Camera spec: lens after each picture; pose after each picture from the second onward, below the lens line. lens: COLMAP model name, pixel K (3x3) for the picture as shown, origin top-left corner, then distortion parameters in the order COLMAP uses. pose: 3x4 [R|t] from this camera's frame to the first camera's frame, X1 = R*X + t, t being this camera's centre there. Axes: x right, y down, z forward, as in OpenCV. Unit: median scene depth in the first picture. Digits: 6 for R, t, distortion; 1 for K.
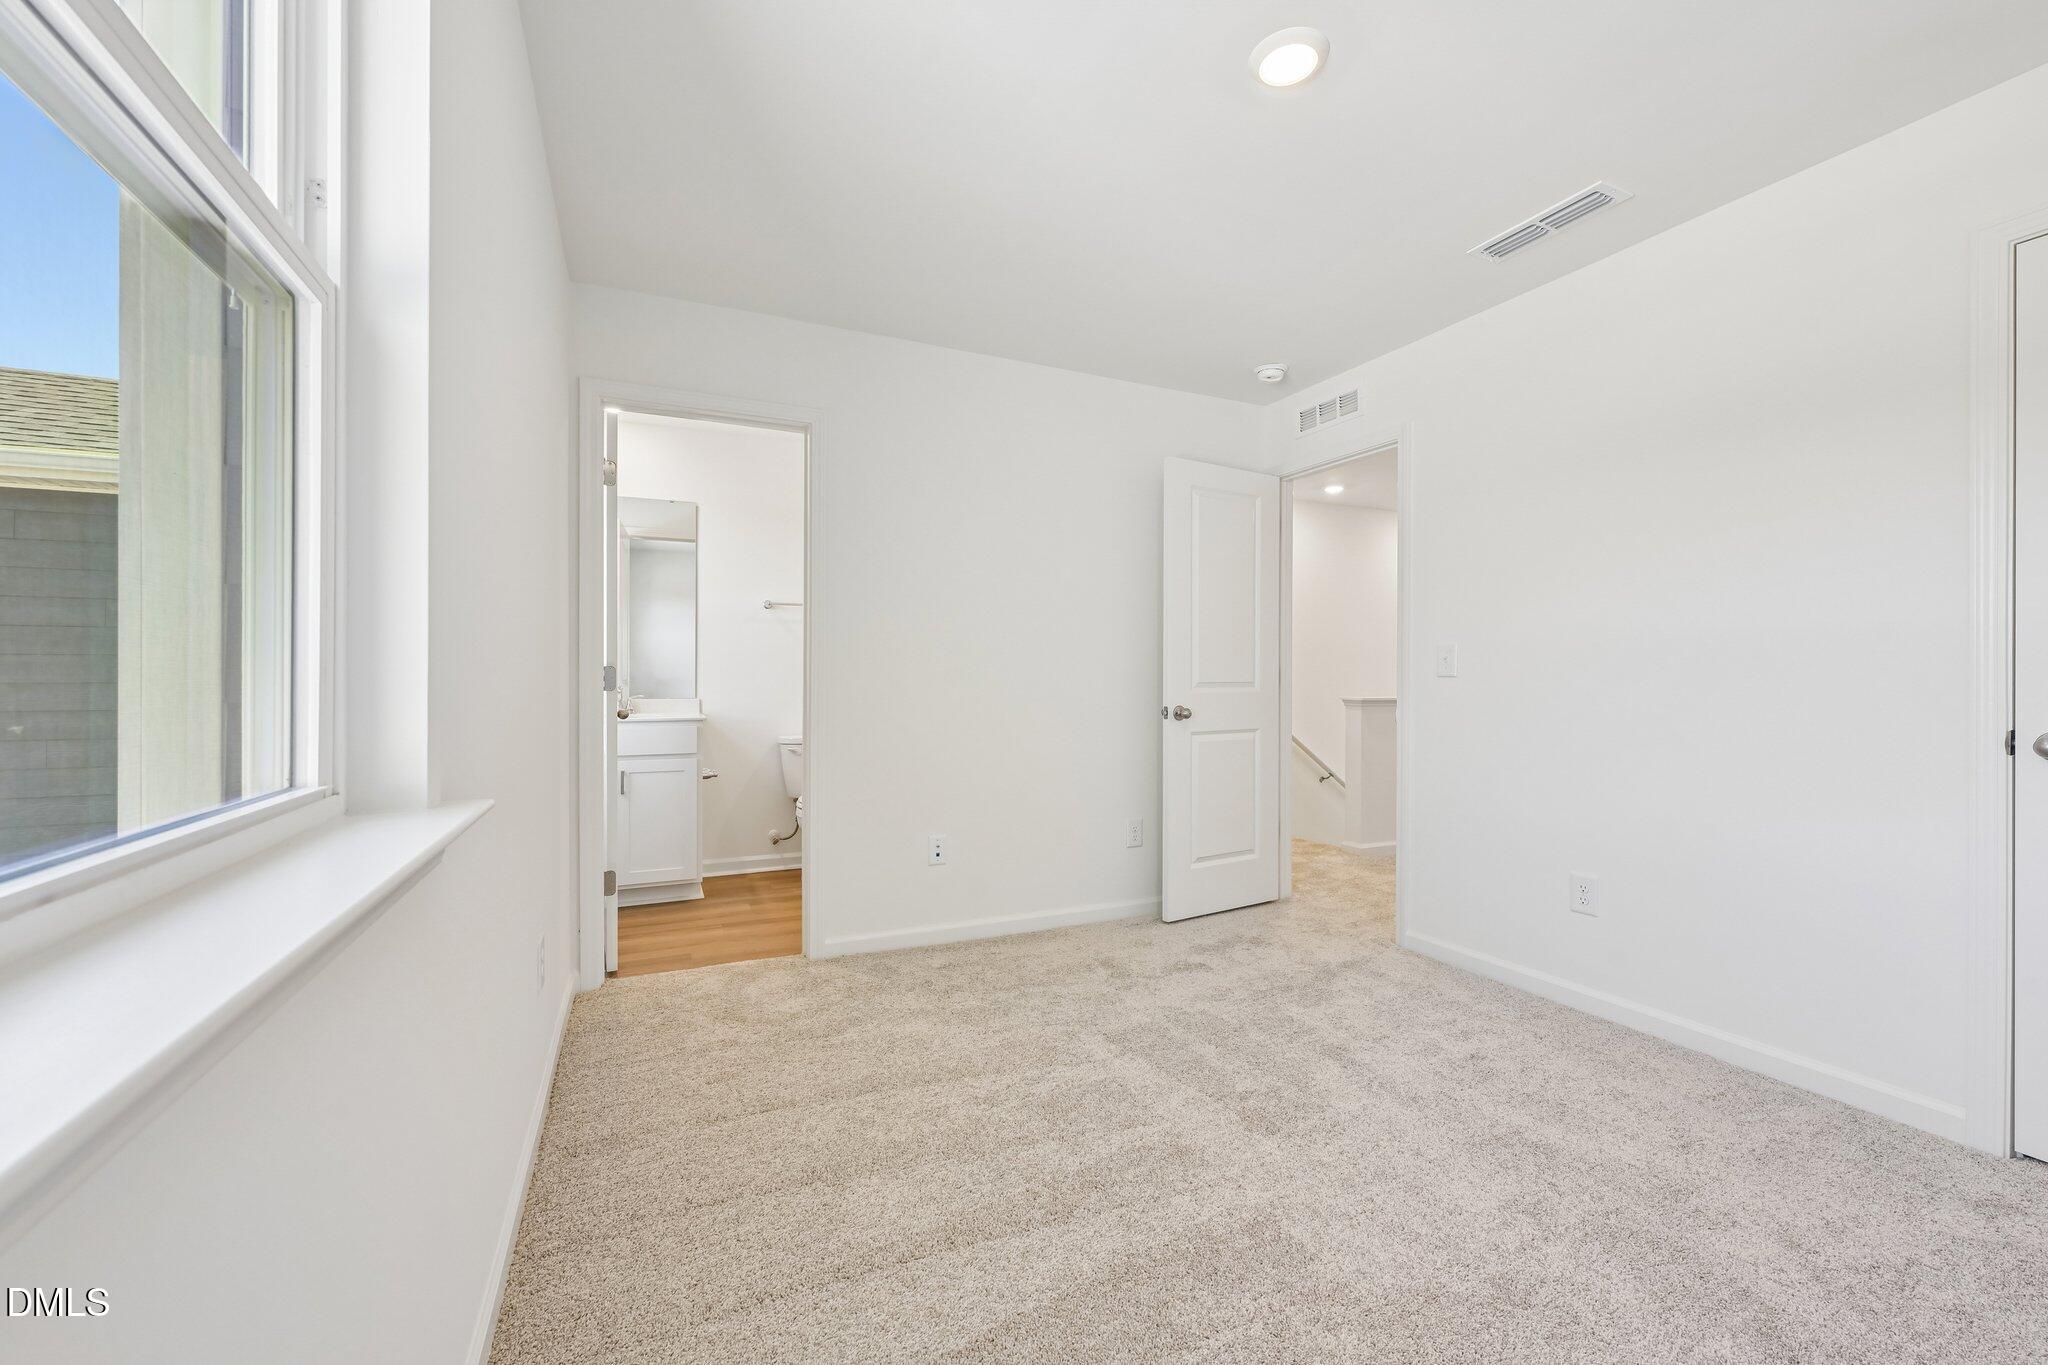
lens RADIAL K [[818.1, 0, 1024.0], [0, 818.1, 682.5], [0, 0, 1]] dist [0.006172, -0.000091]
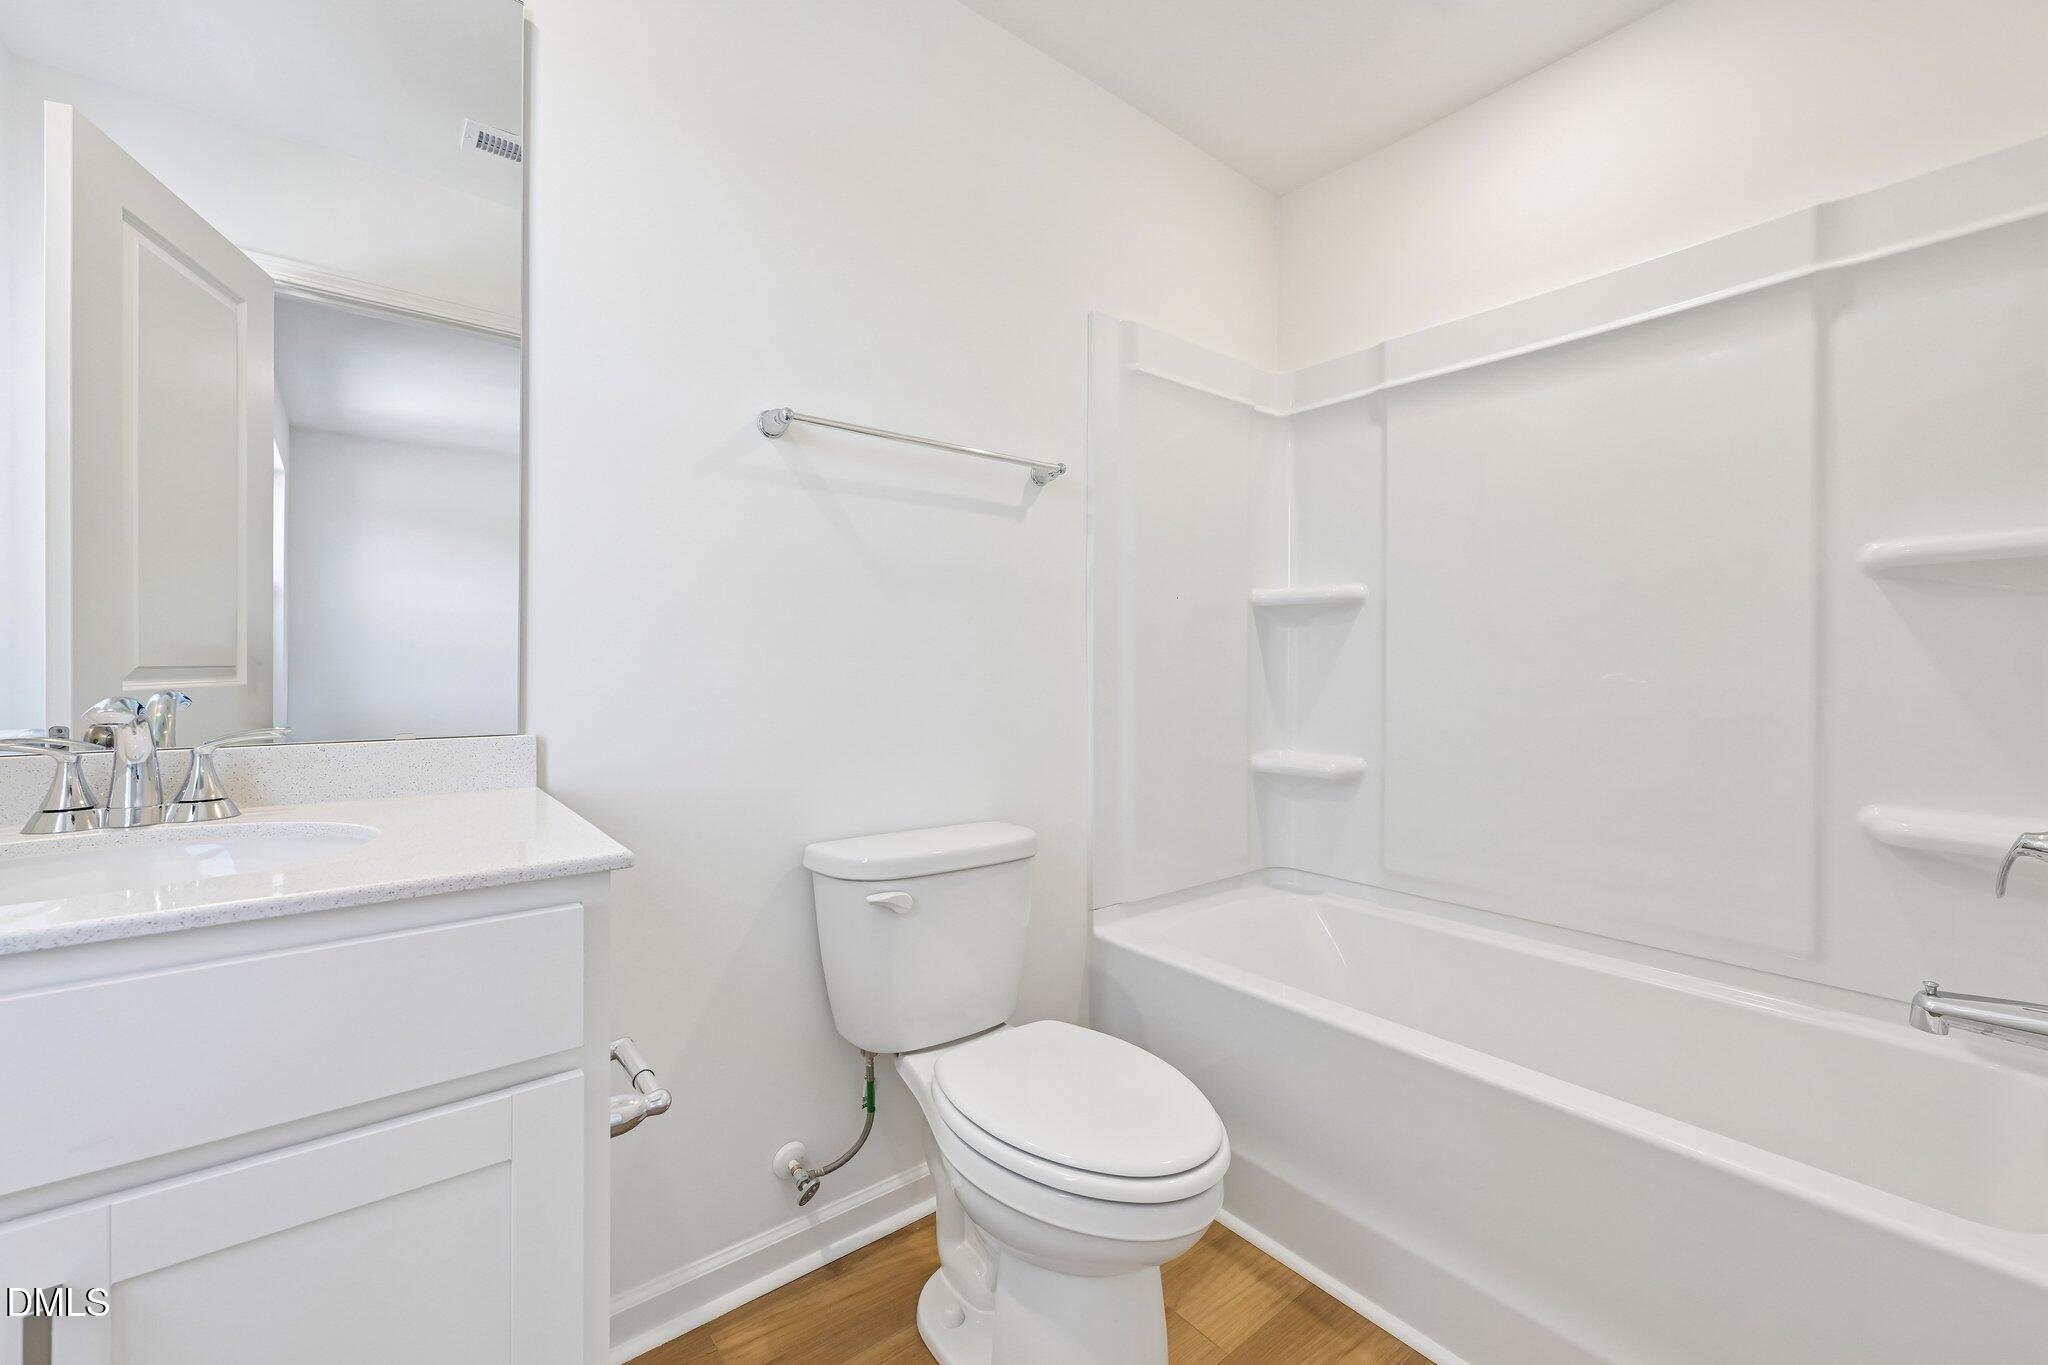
lens RADIAL K [[818.1, 0, 1024.0], [0, 818.1, 682.5], [0, 0, 1]] dist [0.006172, -0.000091]
pose [[0.972257, -0.001345, 0.233911, -0.293574], [0.000727, 0.999996, 0.002729, 0.001973], [-0.233914, -0.002483, 0.972254, 0.677664]]
